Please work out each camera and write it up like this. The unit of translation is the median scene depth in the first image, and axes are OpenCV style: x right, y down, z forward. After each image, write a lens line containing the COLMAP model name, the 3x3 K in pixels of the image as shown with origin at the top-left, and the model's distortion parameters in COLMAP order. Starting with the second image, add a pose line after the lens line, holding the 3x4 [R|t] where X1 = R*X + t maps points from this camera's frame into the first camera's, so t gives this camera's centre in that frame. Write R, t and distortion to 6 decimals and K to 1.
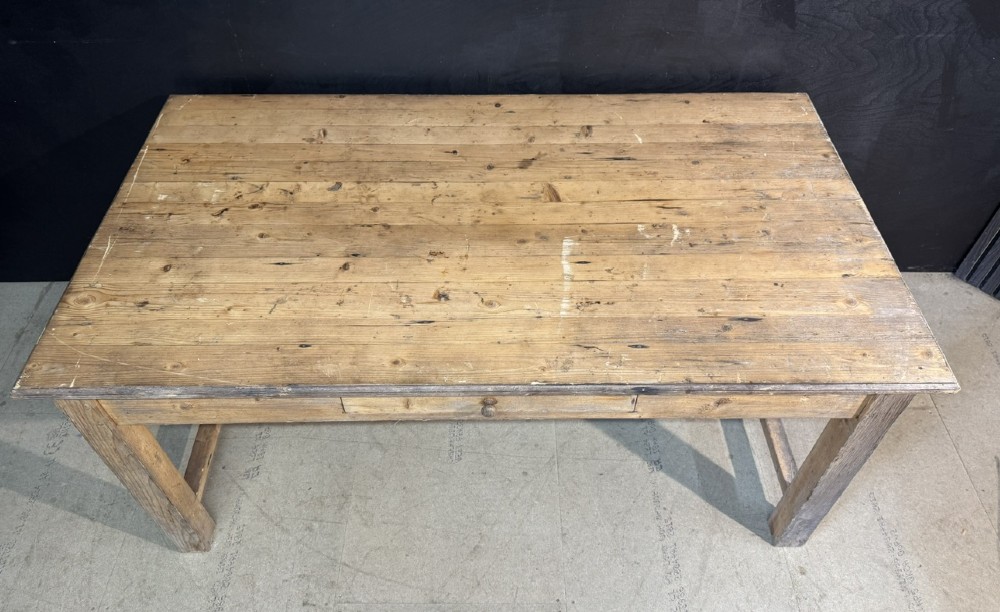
lens RADIAL K [[711.4, 0, 501.4], [0, 711.4, 333.4], [0, 0, 1]] dist [0.046883, -0.067067]
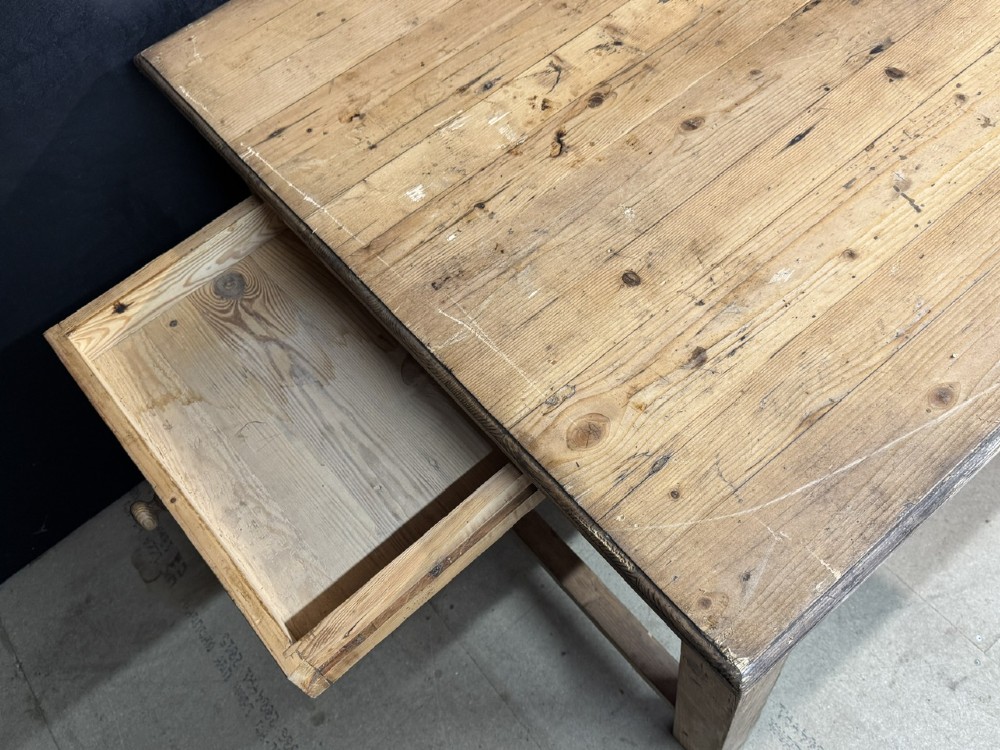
lens RADIAL K [[898.7, 0, 491.0], [0, 898.7, 377.5], [0, 0, 1]] dist [0.124042, -0.199229]
pose [[0.778415, -0.582818, 0.233223, -0.627049], [0.554028, 0.812515, 0.181308, -0.170788], [-0.295167, -0.011921, 0.955371, 0.438800]]
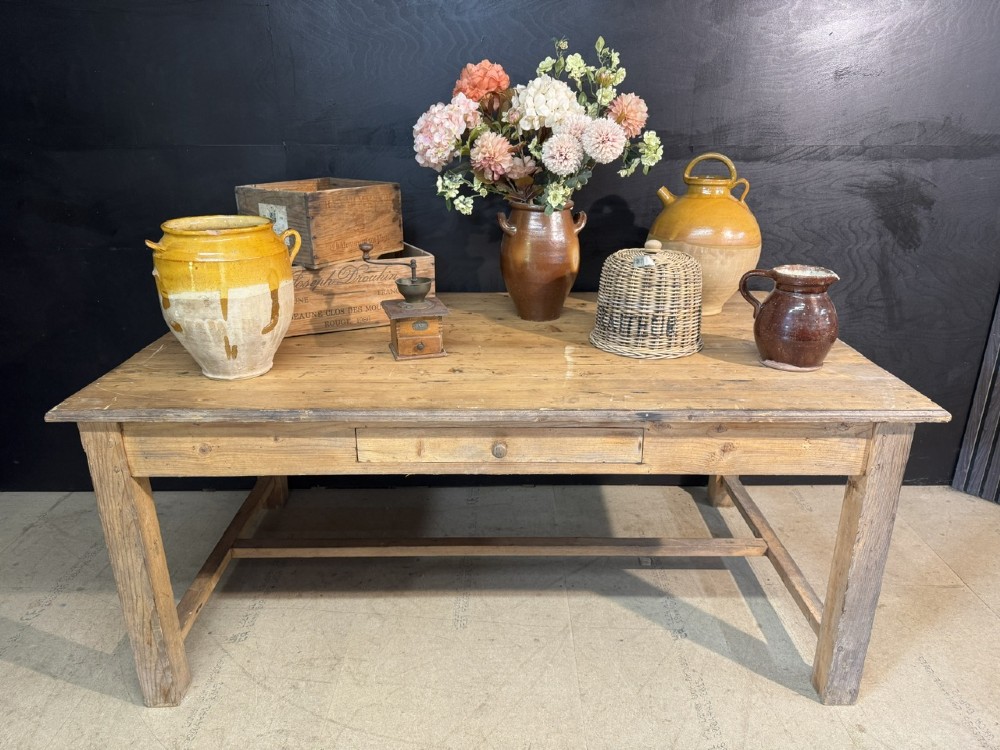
lens RADIAL K [[708.8, 0, 502.3], [0, 708.8, 372.8], [0, 0, 1]] dist [0.026847, -0.039205]
pose [[0.999982, -0.001627, -0.005829, -0.005897], [-0.001466, 0.869441, -0.494034, 0.424422], [0.005872, 0.494034, 0.869423, 0.049087]]
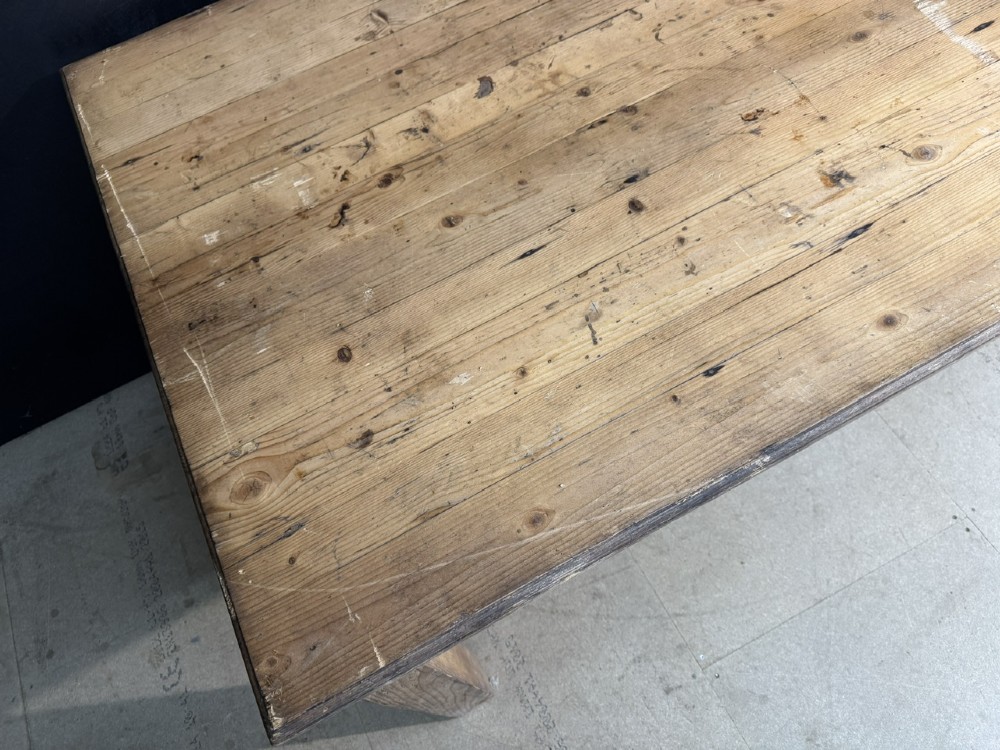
lens RADIAL K [[708.8, 0, 492.6], [0, 708.8, 379.8], [0, 0, 1]] dist [0.026847, -0.039205]
pose [[0.887448, -0.448290, 0.107108, -0.388357], [0.415864, 0.878995, 0.233291, -0.133243], [-0.198730, -0.162492, 0.966490, 0.434960]]
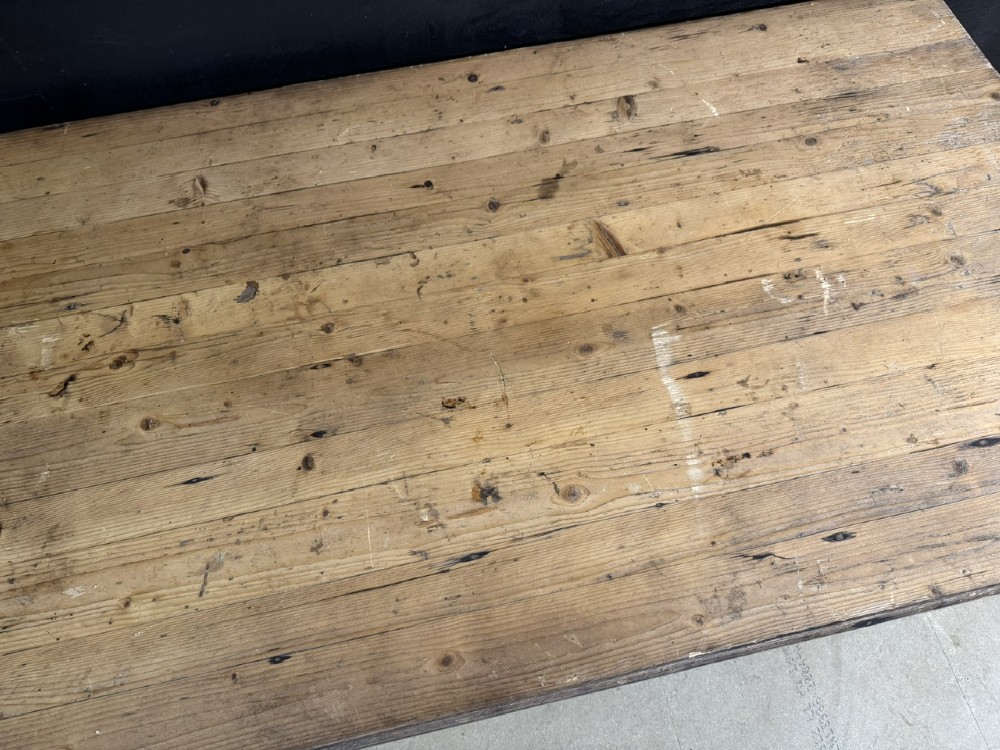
lens RADIAL K [[708.8, 0, 500.7], [0, 708.8, 368.5], [0, 0, 1]] dist [0.026847, -0.039205]
pose [[0.979475, -0.188165, 0.072270, -0.083047], [0.167444, 0.959165, 0.227958, -0.245479], [-0.112212, -0.211178, 0.970985, 0.394980]]
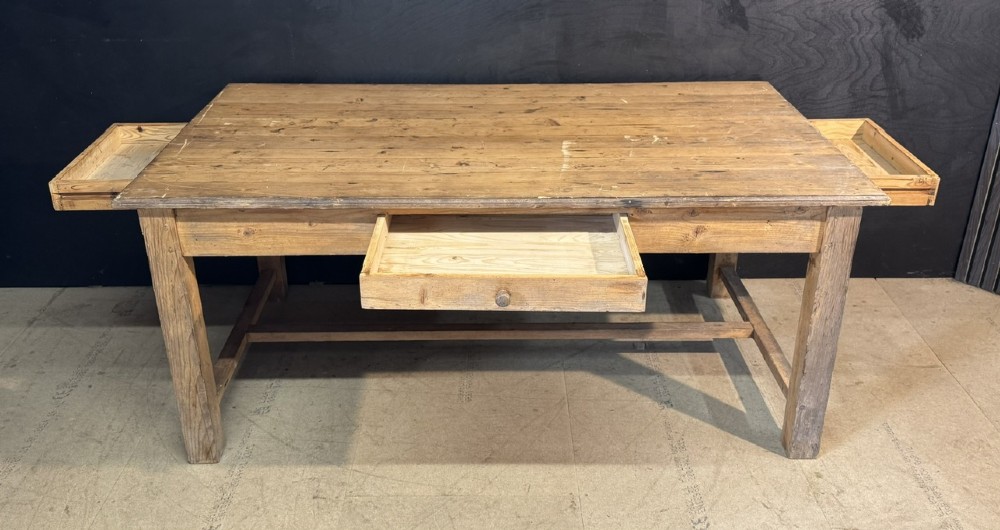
lens RADIAL K [[899.5, 0, 503.6], [0, 899.5, 257.2], [0, 0, 1]] dist [0.115786, -0.216052]
pose [[0.999978, -0.005248, 0.004041, -0.019025], [0.006433, 0.914790, -0.403879, 0.621945], [-0.001577, 0.403896, 0.914804, -0.297917]]
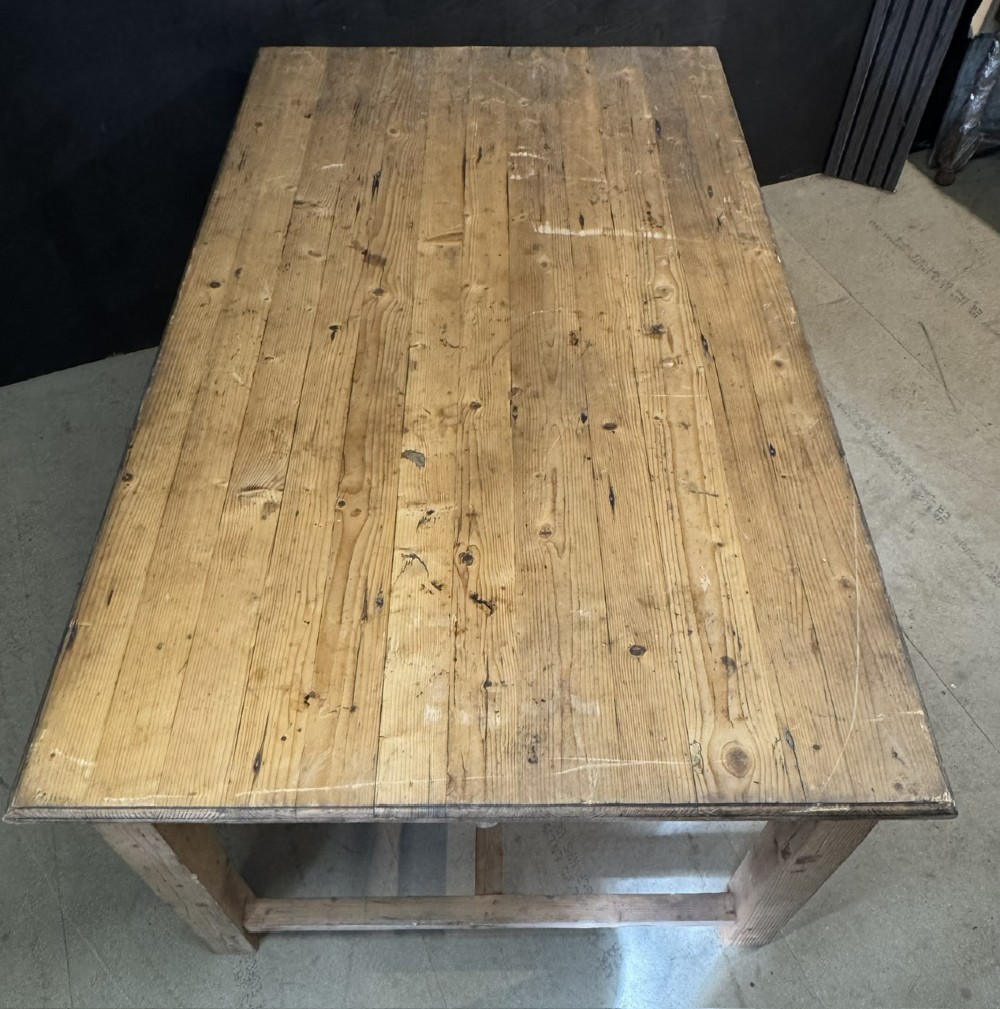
lens RADIAL K [[1016.7, 0, 494.4], [0, 1016.7, 506.0], [0, 0, 1]] dist [-0.026578, 0.000000]
pose [[0.012608, -0.759361, 0.650547, -0.797859], [0.768970, 0.423234, 0.479123, -0.534433], [-0.639161, 0.494210, 0.589262, 0.497496]]
